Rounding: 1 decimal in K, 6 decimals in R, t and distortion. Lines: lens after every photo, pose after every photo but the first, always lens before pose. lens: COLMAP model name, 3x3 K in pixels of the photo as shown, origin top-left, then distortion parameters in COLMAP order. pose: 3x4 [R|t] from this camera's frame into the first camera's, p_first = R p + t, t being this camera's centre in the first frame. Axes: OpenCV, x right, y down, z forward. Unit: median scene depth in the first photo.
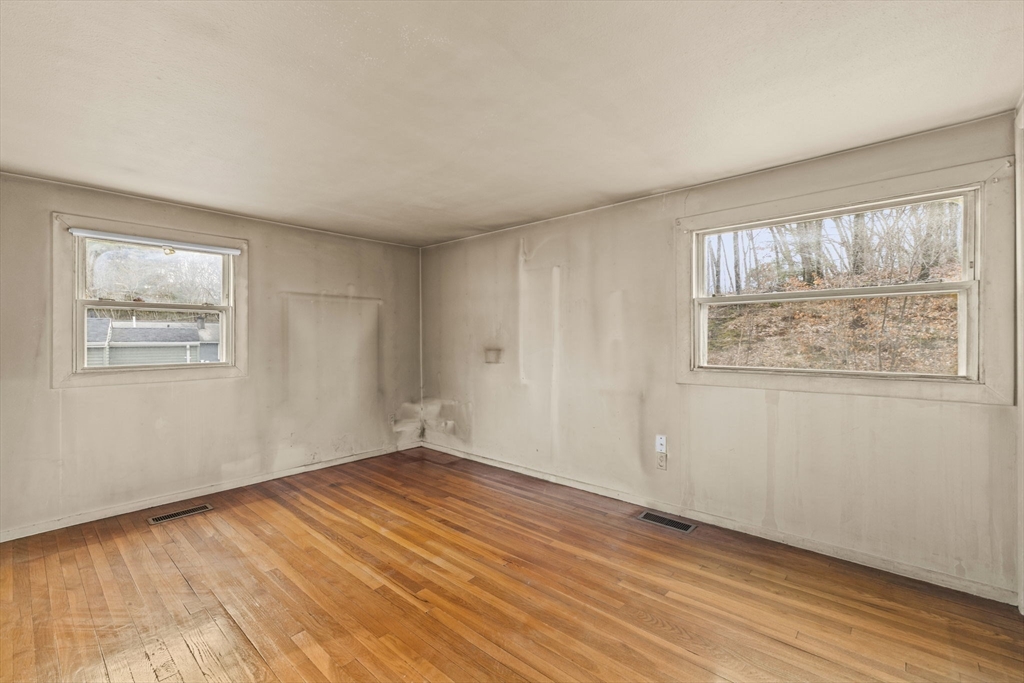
lens RADIAL K [[438.5, 0, 511.9], [0, 438.5, 340.4], [0, 0, 1]] dist [0.001615, -0.000081]
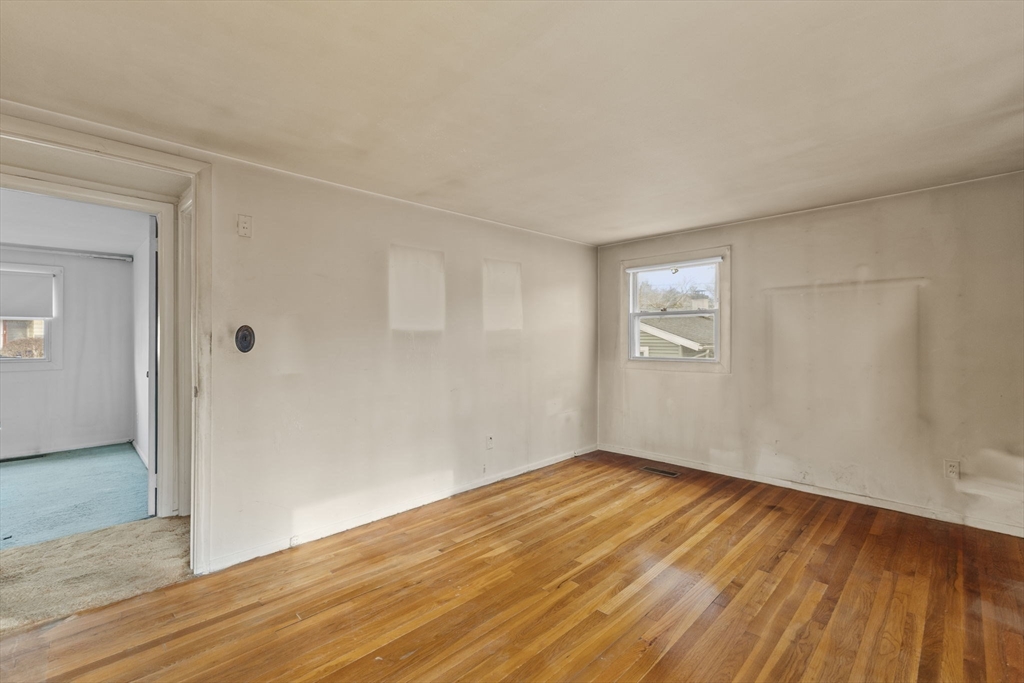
lens RADIAL K [[438.5, 0, 511.9], [0, 438.5, 340.4], [0, 0, 1]] dist [0.001615, -0.000081]
pose [[-0.061145, 0.006388, -0.998108, 0.558920], [-0.003841, 0.999971, 0.006636, -0.003872], [0.998122, 0.004239, -0.061119, 0.615594]]
